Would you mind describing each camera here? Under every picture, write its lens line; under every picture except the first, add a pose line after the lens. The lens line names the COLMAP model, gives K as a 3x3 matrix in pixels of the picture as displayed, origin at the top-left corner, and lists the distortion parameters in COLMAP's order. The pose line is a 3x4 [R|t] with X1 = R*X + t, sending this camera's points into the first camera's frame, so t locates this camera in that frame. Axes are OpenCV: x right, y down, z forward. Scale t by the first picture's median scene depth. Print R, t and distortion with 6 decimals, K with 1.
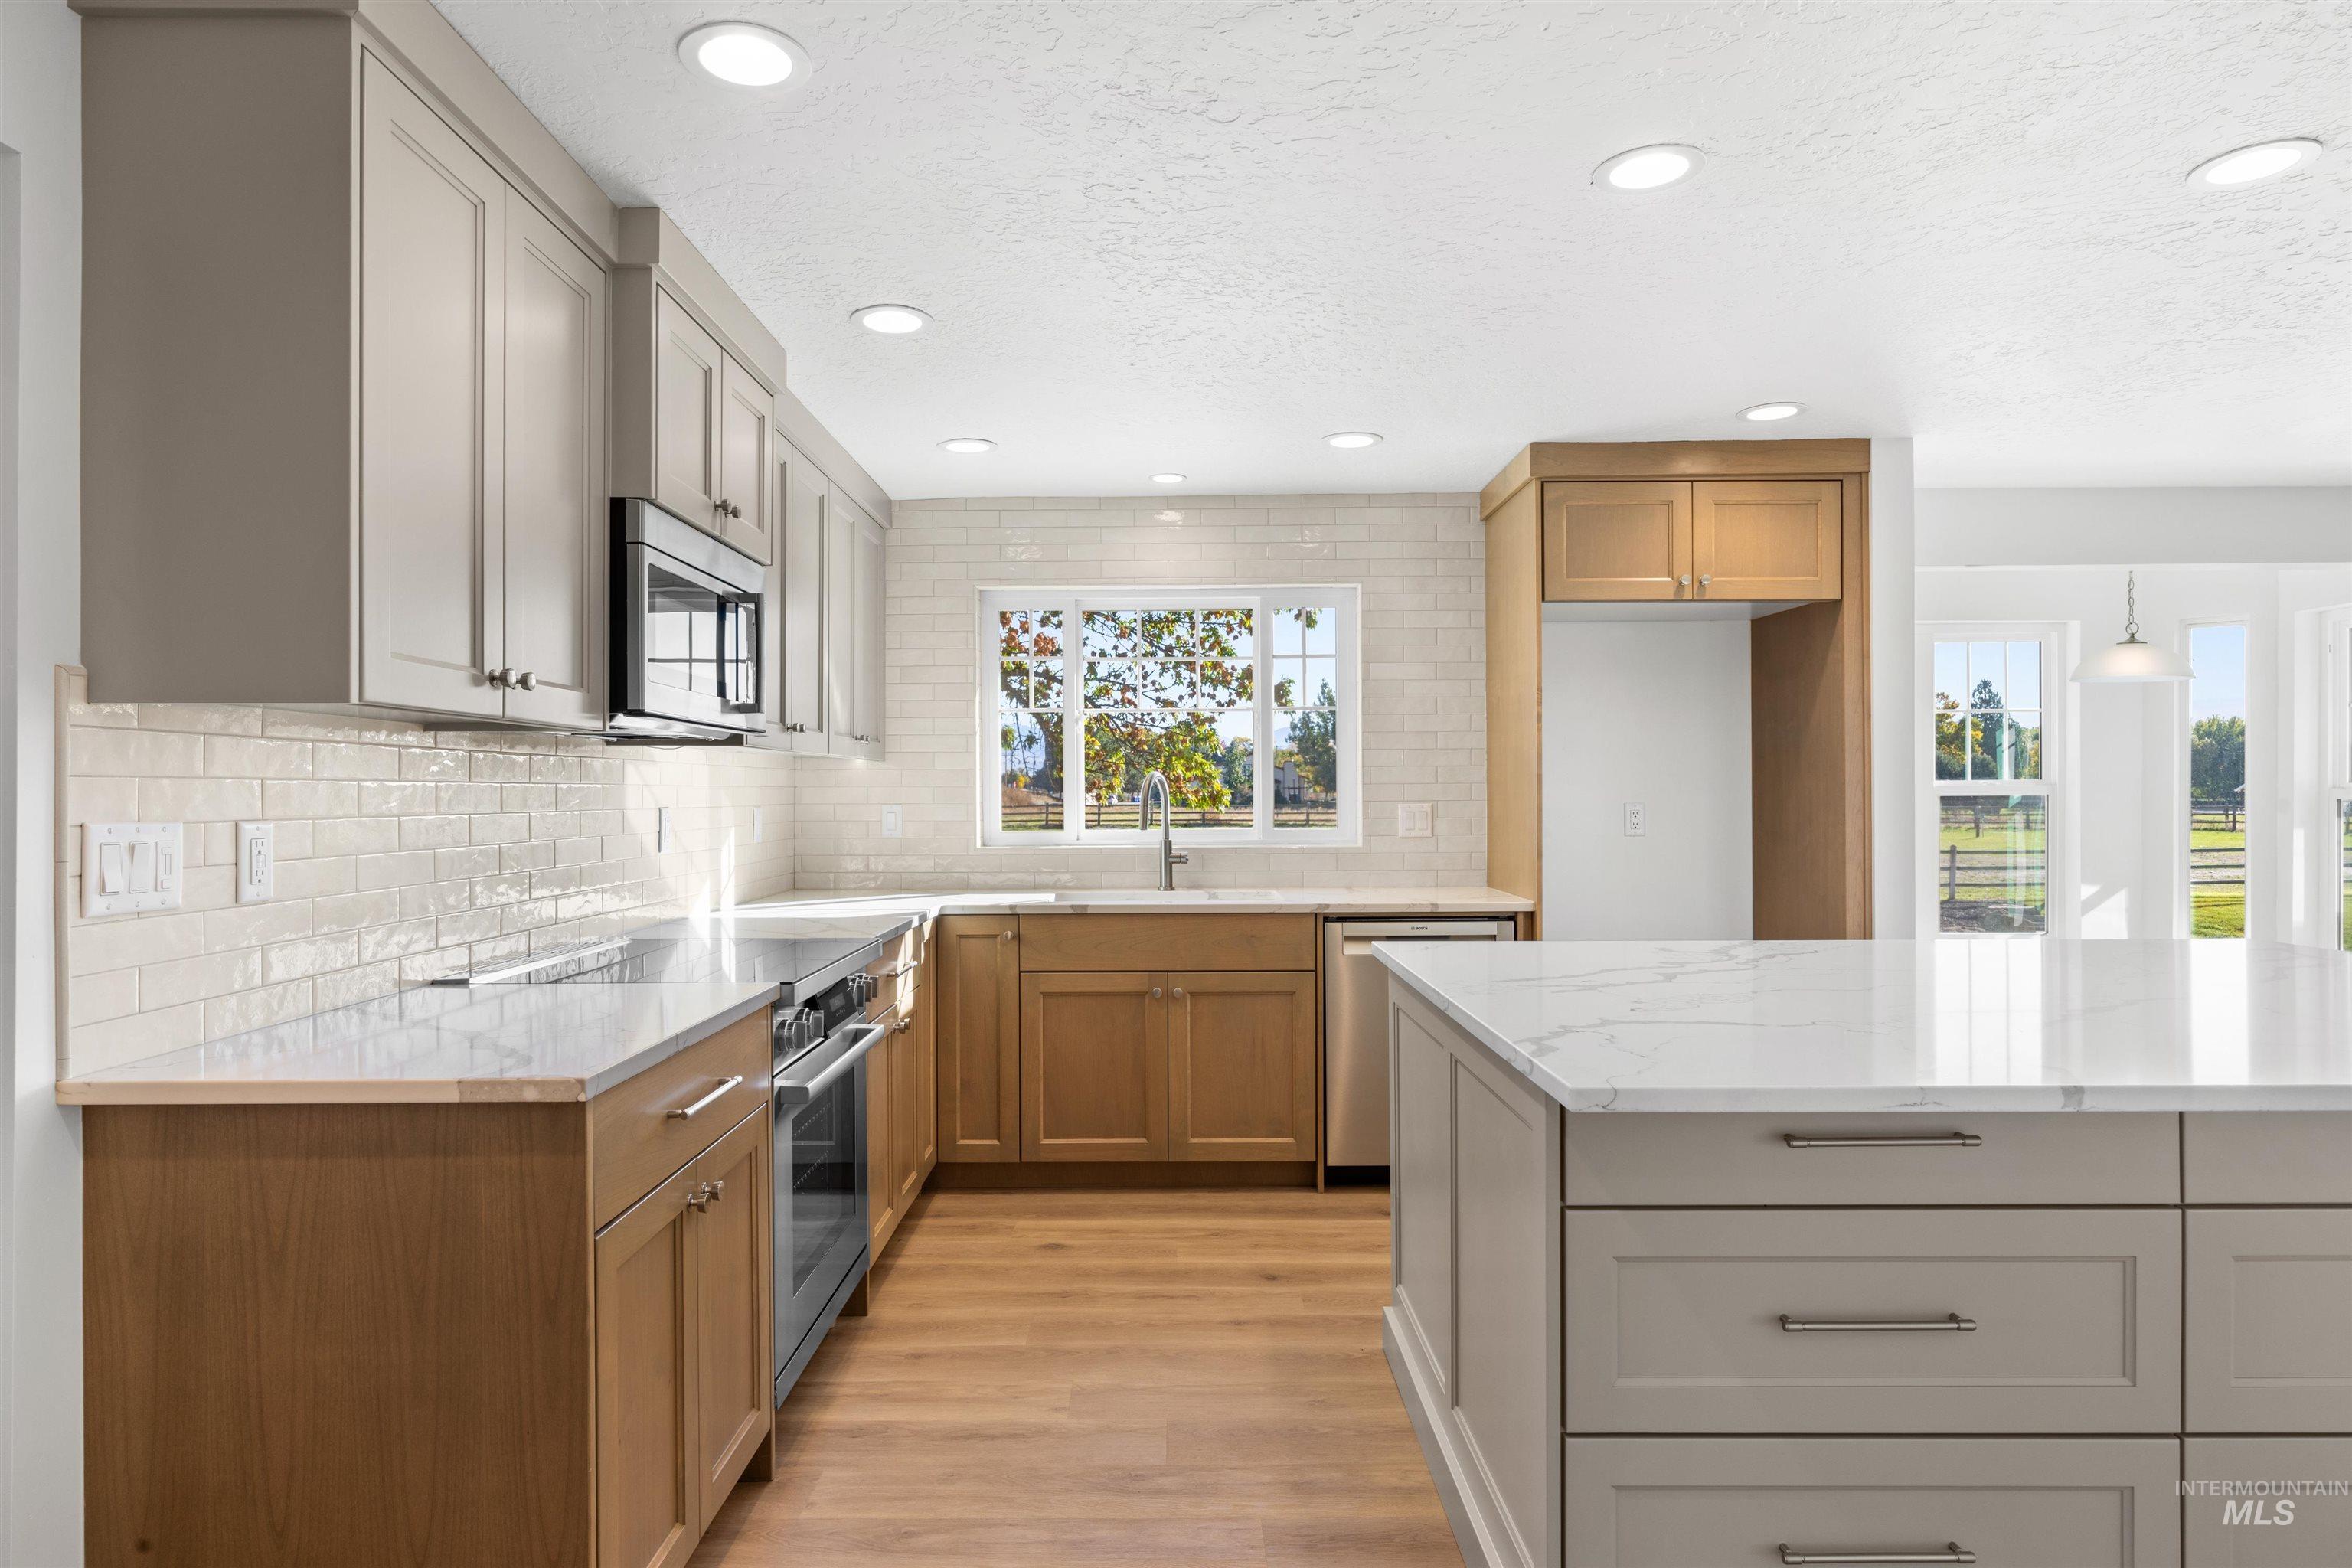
lens RADIAL K [[1342.9, 0, 1167.7], [0, 1342.9, 796.0], [0, 0, 1]] dist [-0.004107, -0.000291]
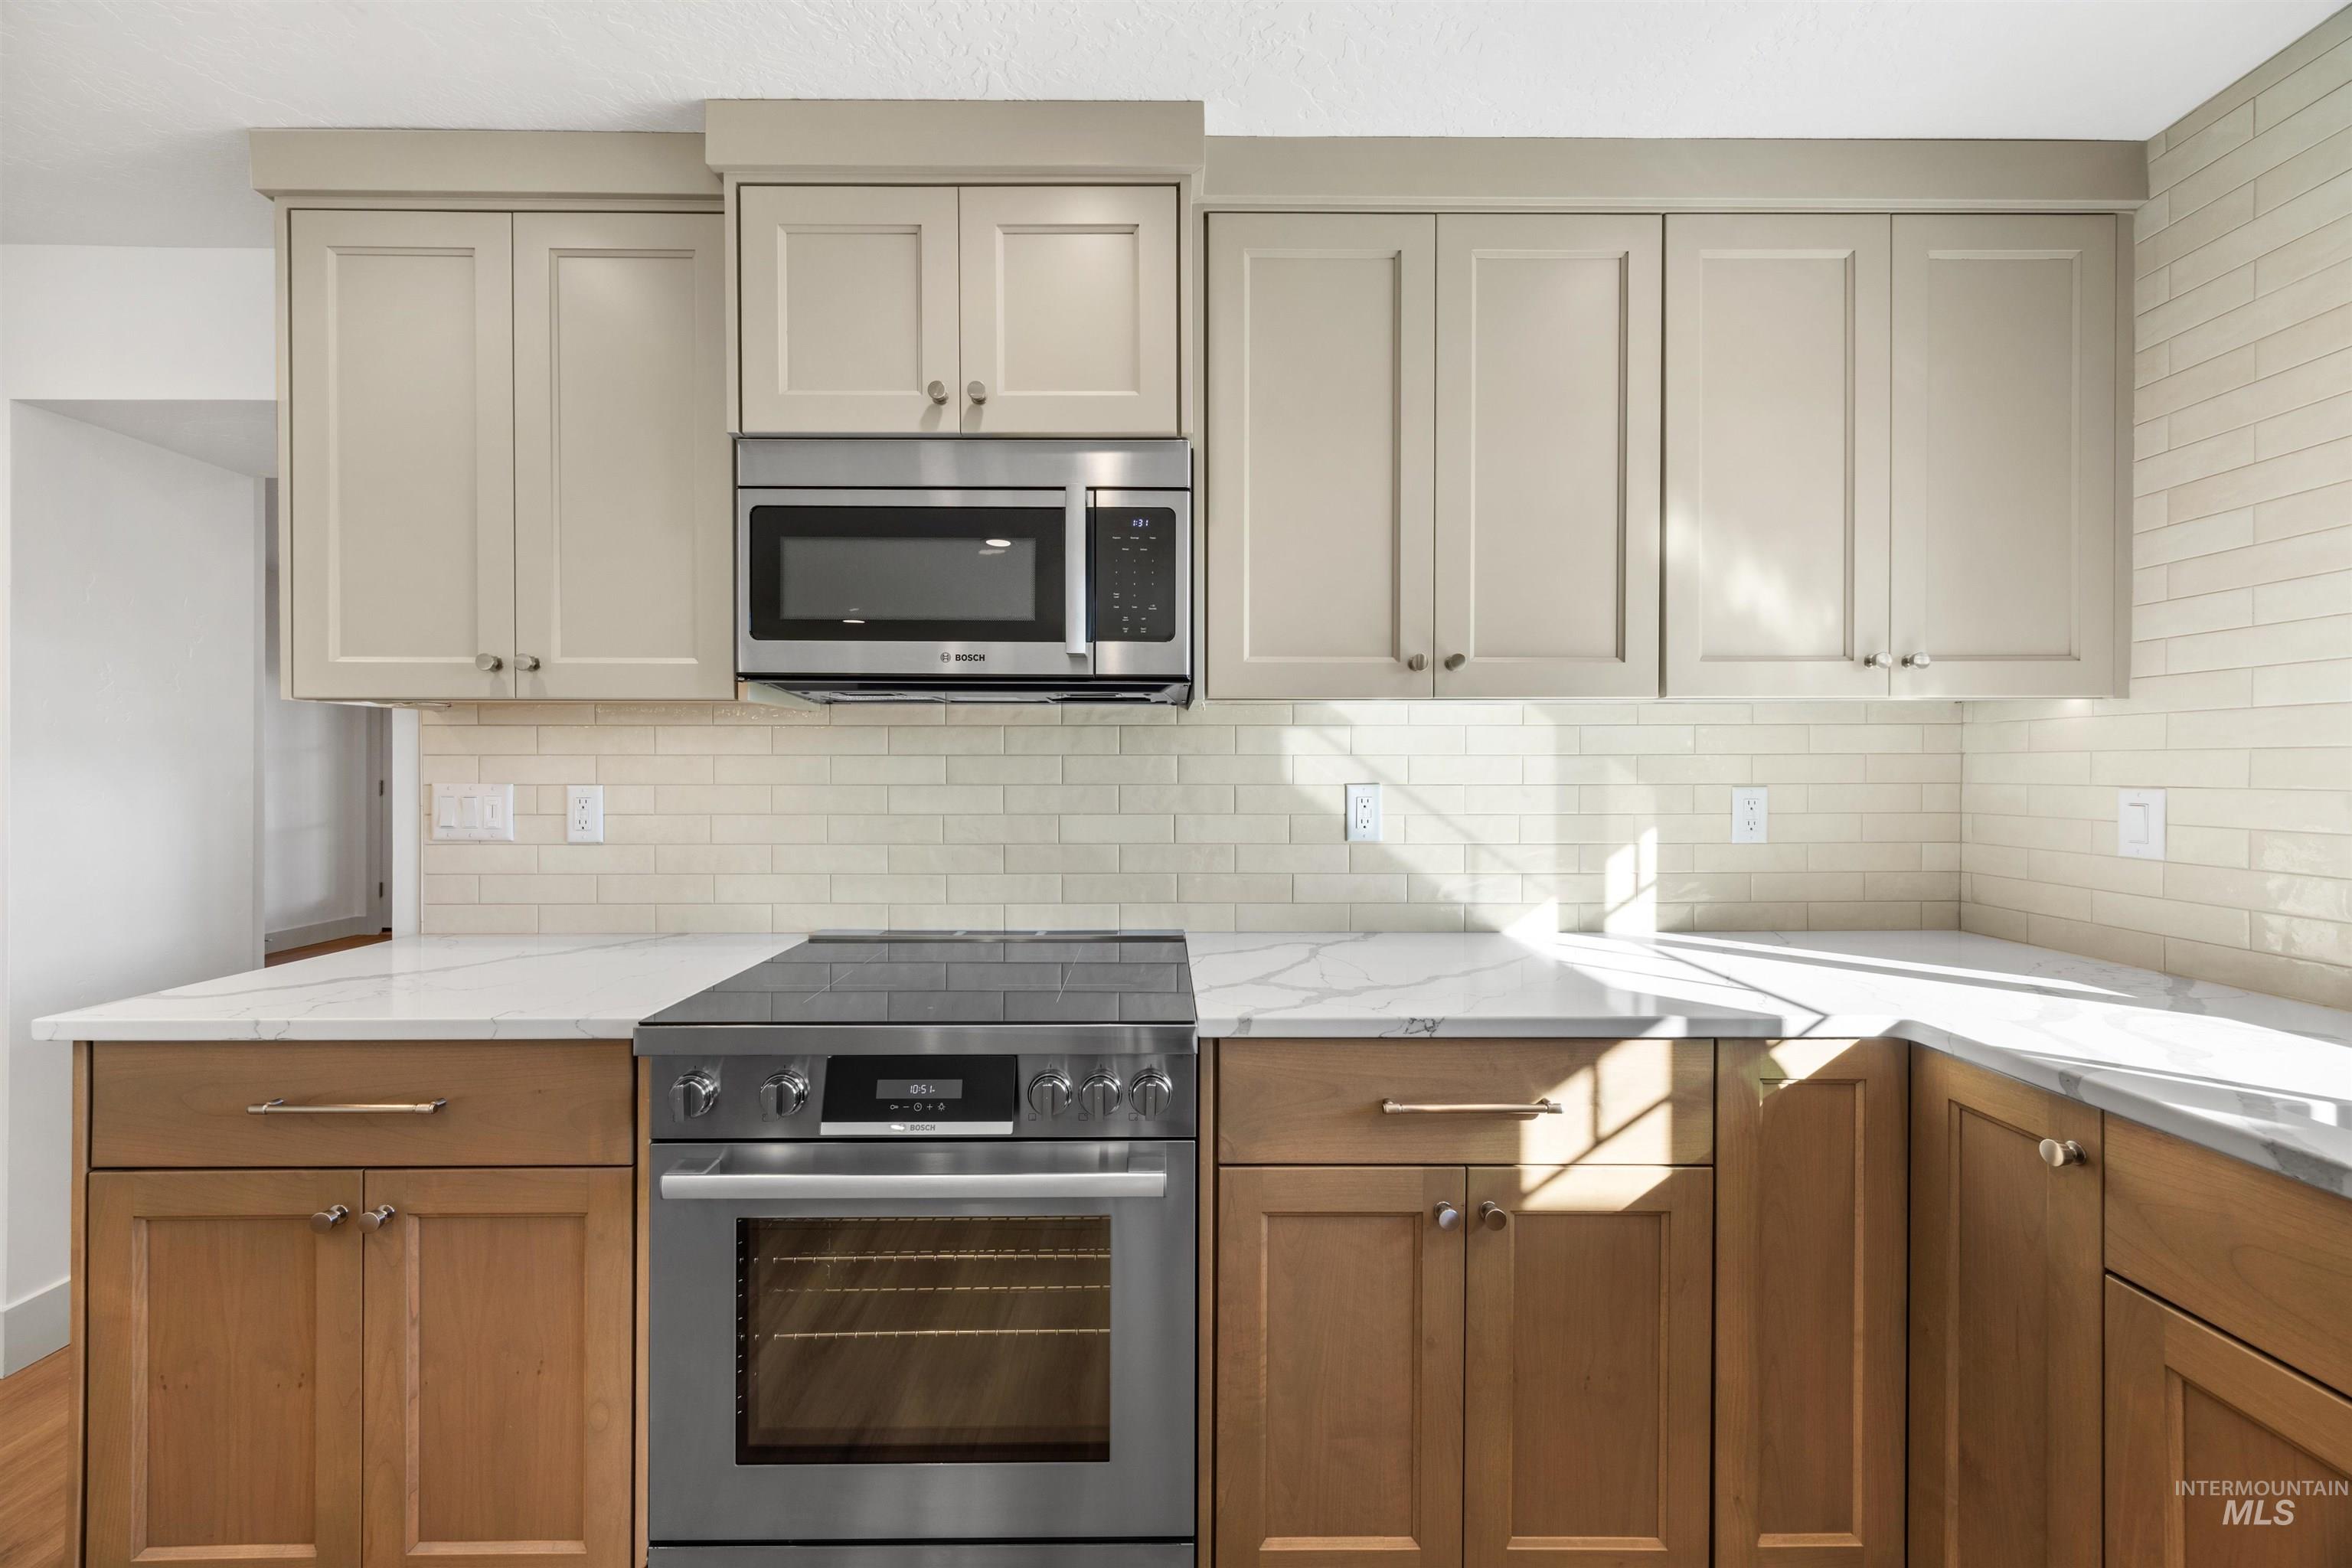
lens RADIAL K [[904.1, 0, 1173.6], [0, 904.1, 767.5], [0, 0, 1]] dist [-0.002241, 0.001353]
pose [[0.002329, 0.005787, -0.999981, 0.112827], [-0.001116, 0.999983, 0.005784, -0.002538], [0.999997, 0.001103, 0.002335, 0.670838]]
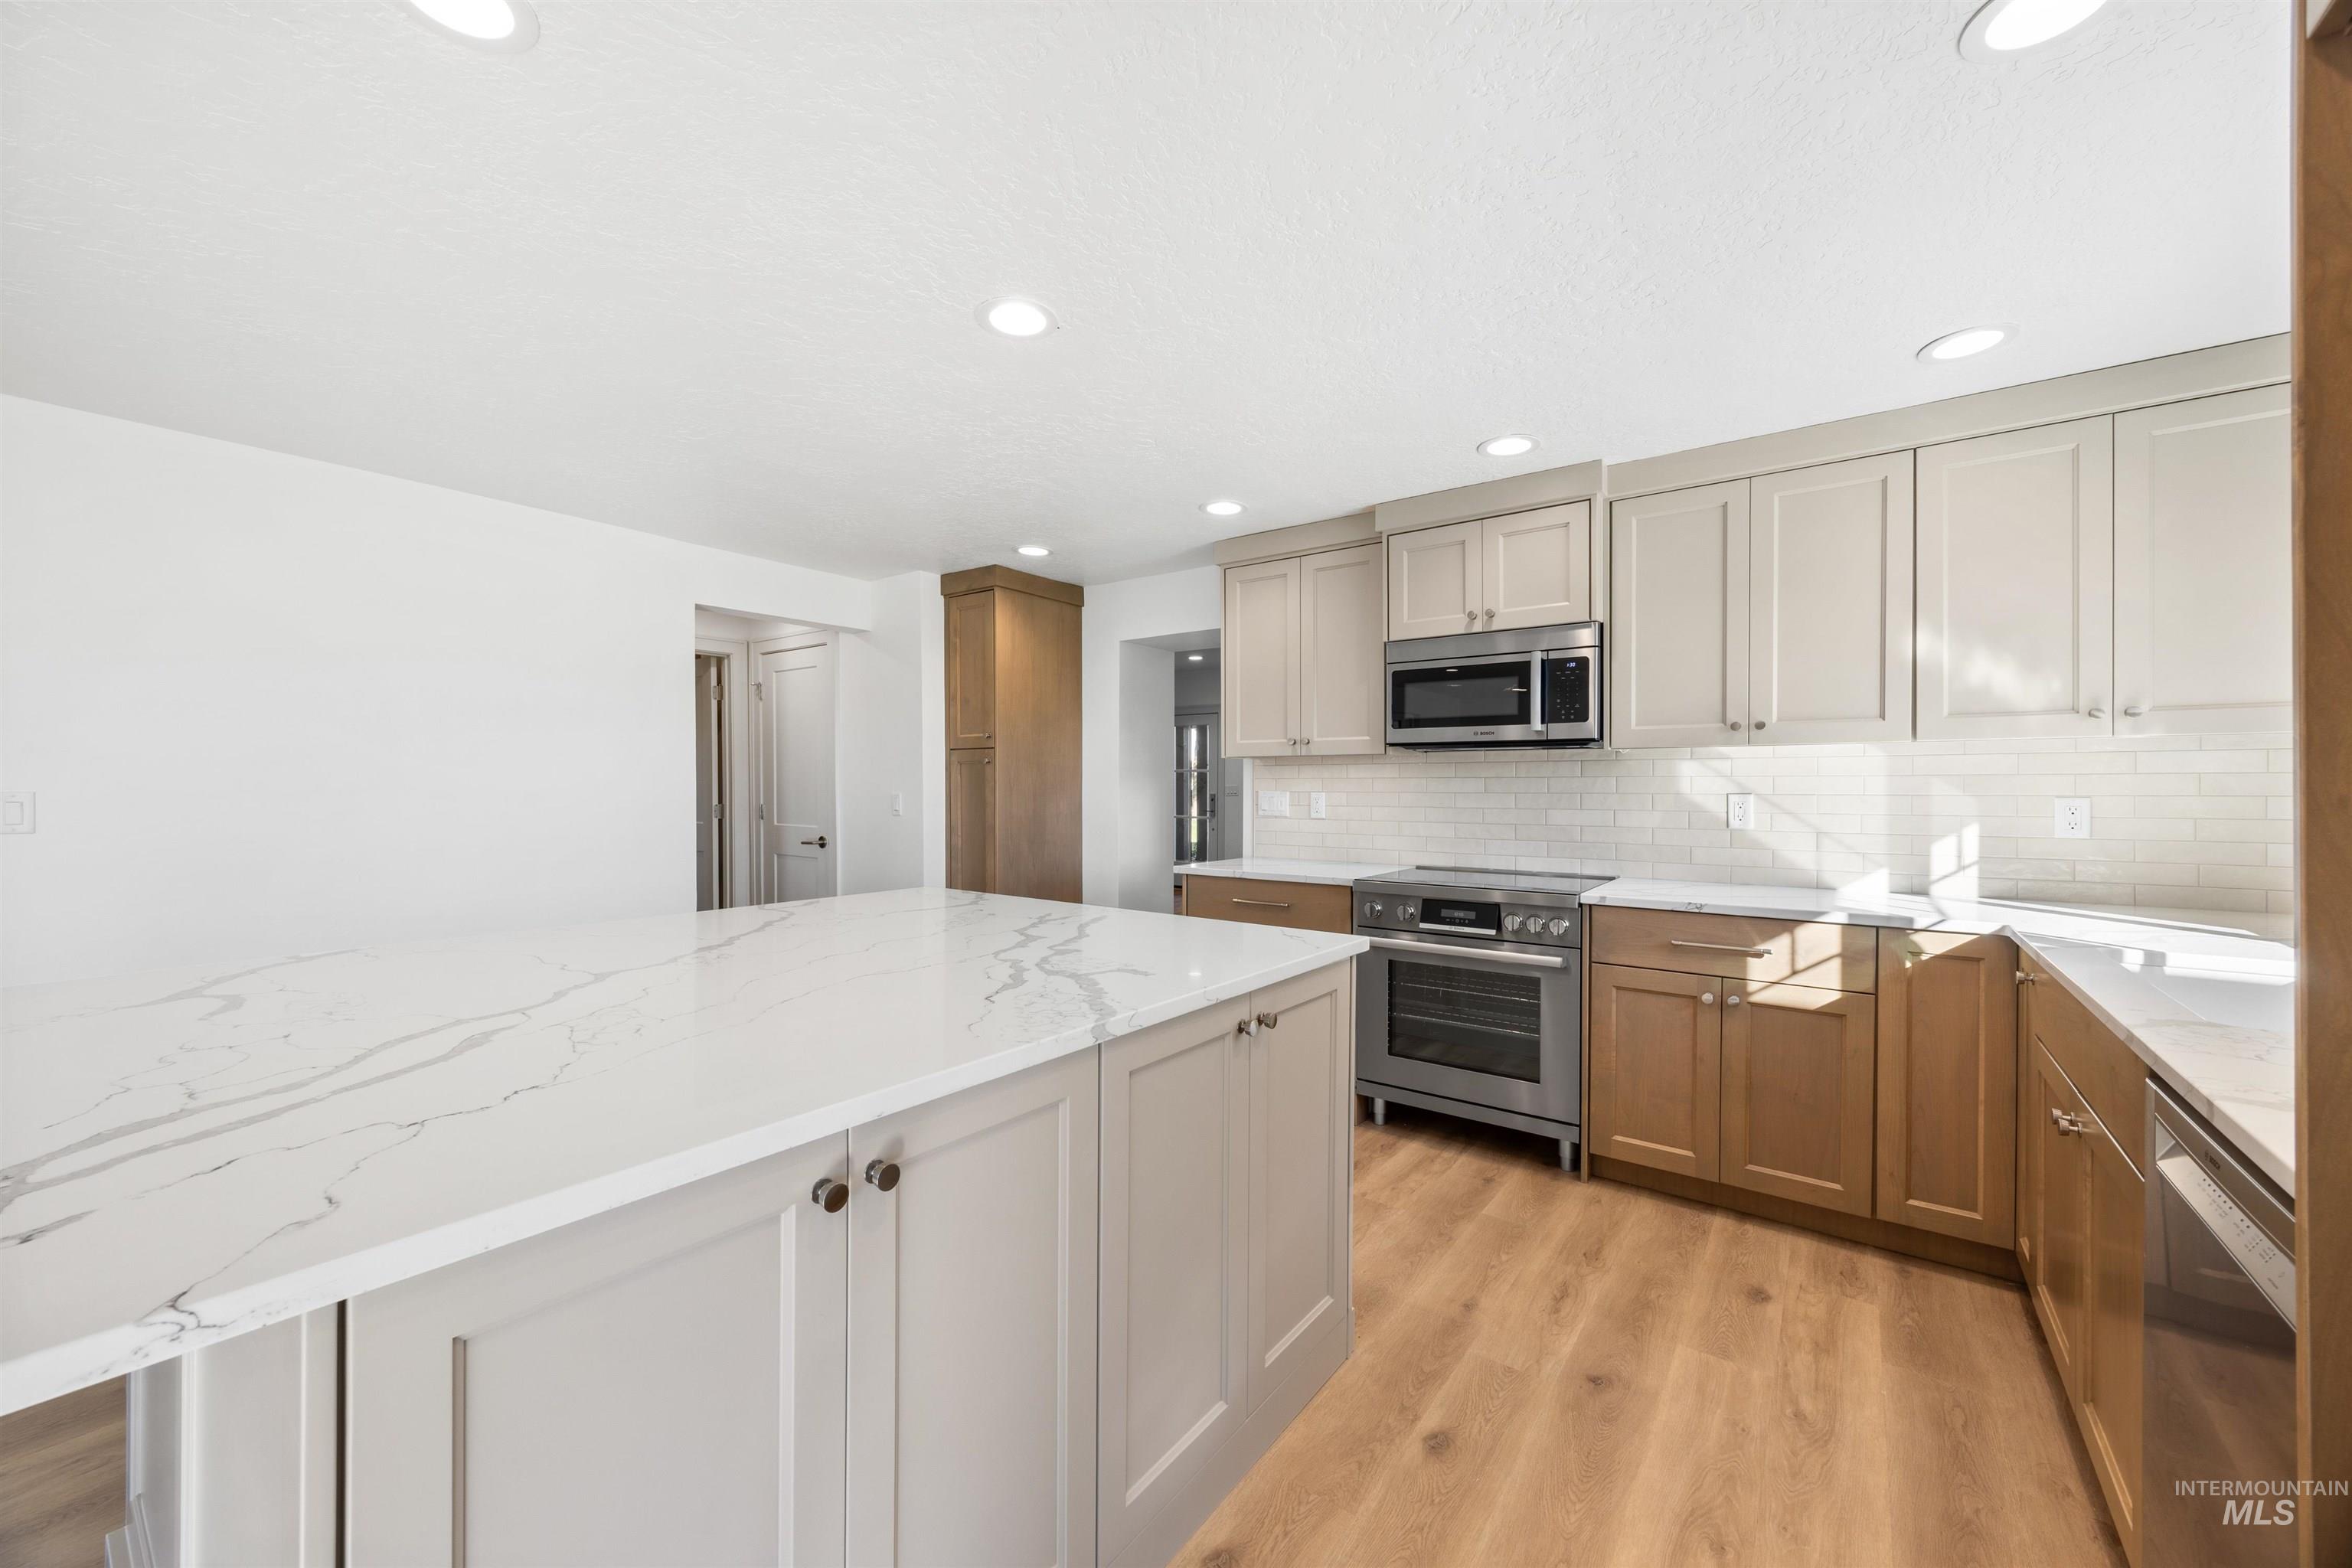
lens RADIAL K [[904.1, 0, 1165.4], [0, 904.1, 790.3], [0, 0, 1]] dist [-0.002241, 0.001353]
pose [[-0.610744, 0.008583, -0.791782, 0.488028], [0.001675, 0.999953, 0.009547, -0.002730], [0.791826, 0.004505, -0.610730, 0.825379]]
